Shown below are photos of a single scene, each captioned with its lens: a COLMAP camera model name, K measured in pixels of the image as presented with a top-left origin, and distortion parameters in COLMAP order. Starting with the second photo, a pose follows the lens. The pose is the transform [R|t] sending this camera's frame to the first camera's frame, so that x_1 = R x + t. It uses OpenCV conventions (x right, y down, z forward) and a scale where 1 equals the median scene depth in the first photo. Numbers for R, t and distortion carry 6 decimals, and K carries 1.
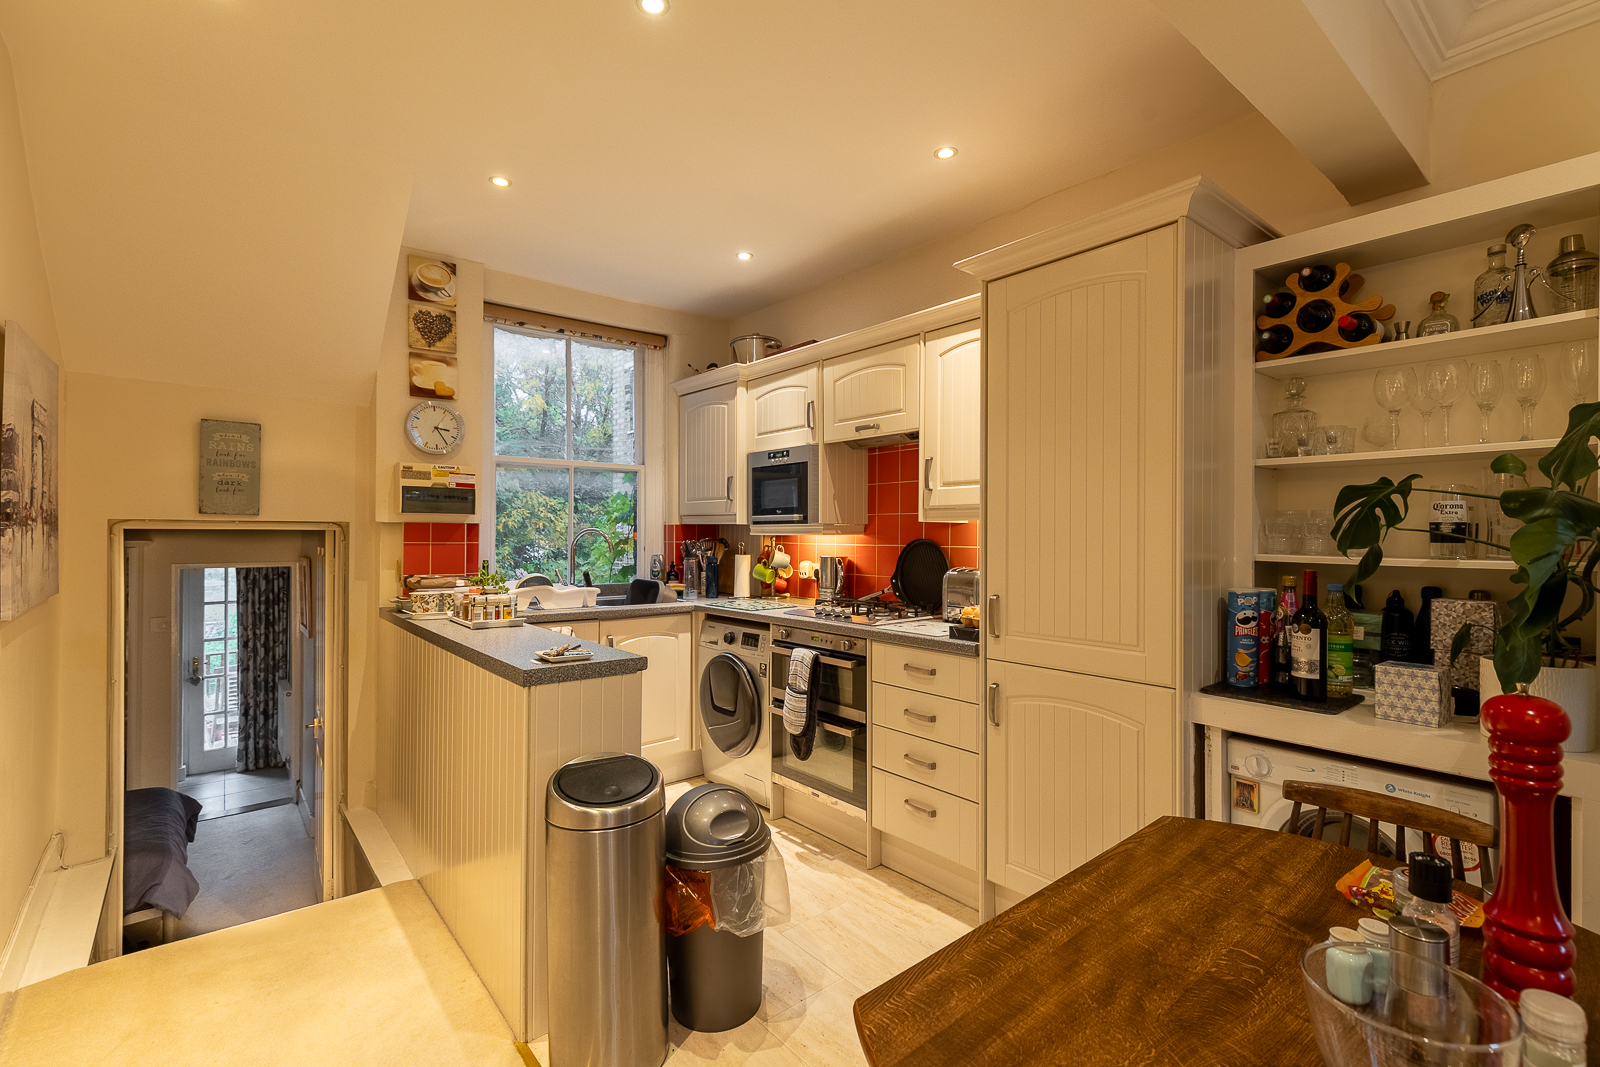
lens RADIAL K [[720.5, 0, 802.3], [0, 720.5, 534.4], [0, 0, 1]] dist [0.000423, 0.000581]
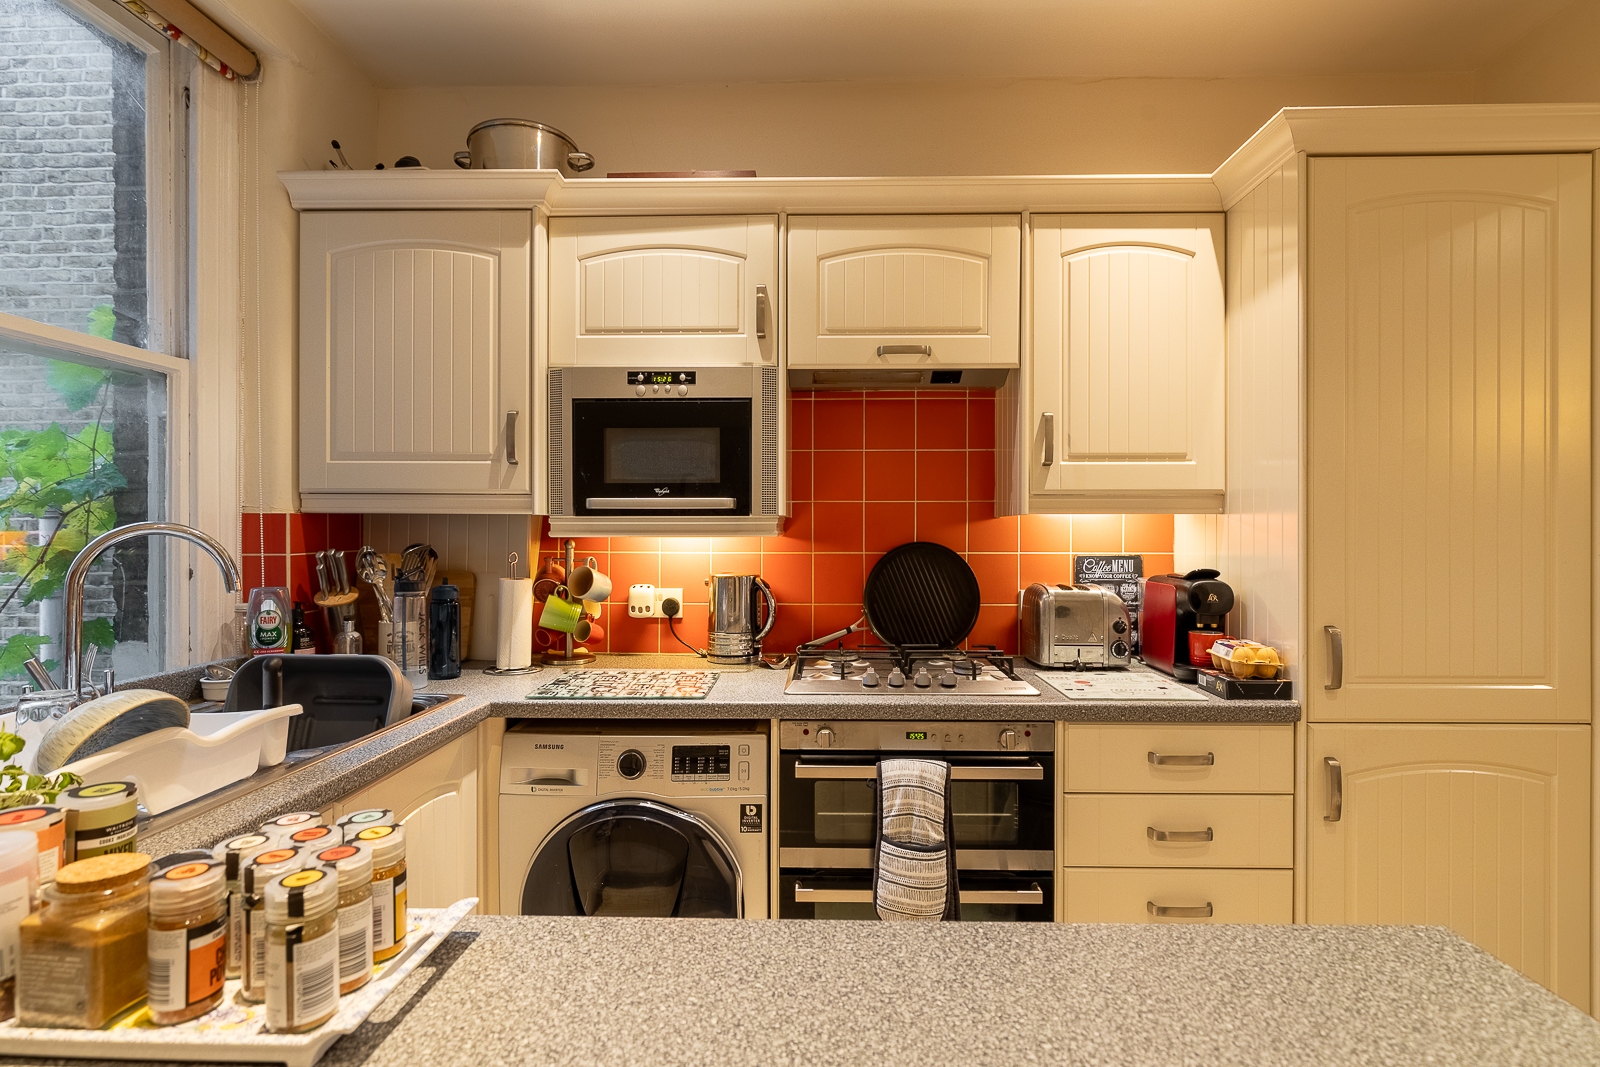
lens RADIAL K [[814.8, 0, 805.9], [0, 814.8, 527.6], [0, 0, 1]] dist [-0.000288, -0.000948]
pose [[0.660254, -0.002669, 0.751038, -0.412703], [0.001553, 0.999996, 0.002188, -0.007212], [-0.751041, -0.000278, 0.660255, 0.571871]]
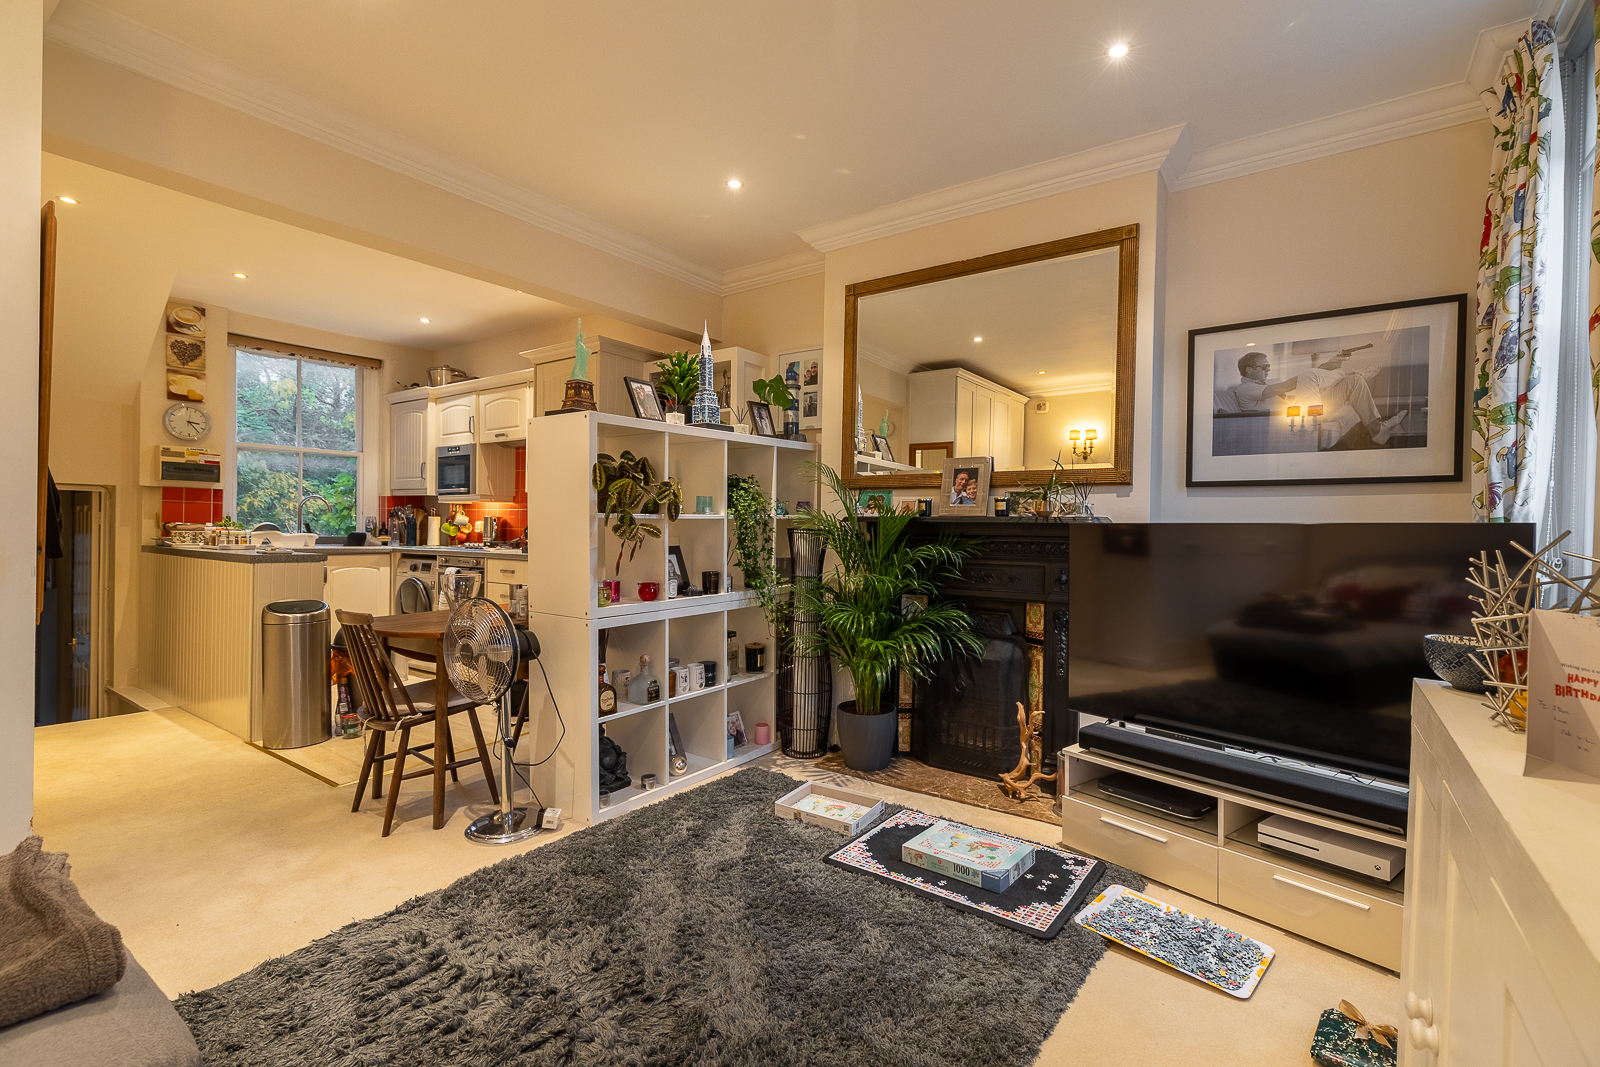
lens RADIAL K [[720.5, 0, 803.3], [0, 720.5, 534.2], [0, 0, 1]] dist [0.000423, 0.000581]
pose [[0.966291, 0.008067, 0.257325, 0.304070], [-0.009936, 0.999933, 0.005963, 0.055114], [-0.257259, -0.008319, 0.966307, -0.695571]]
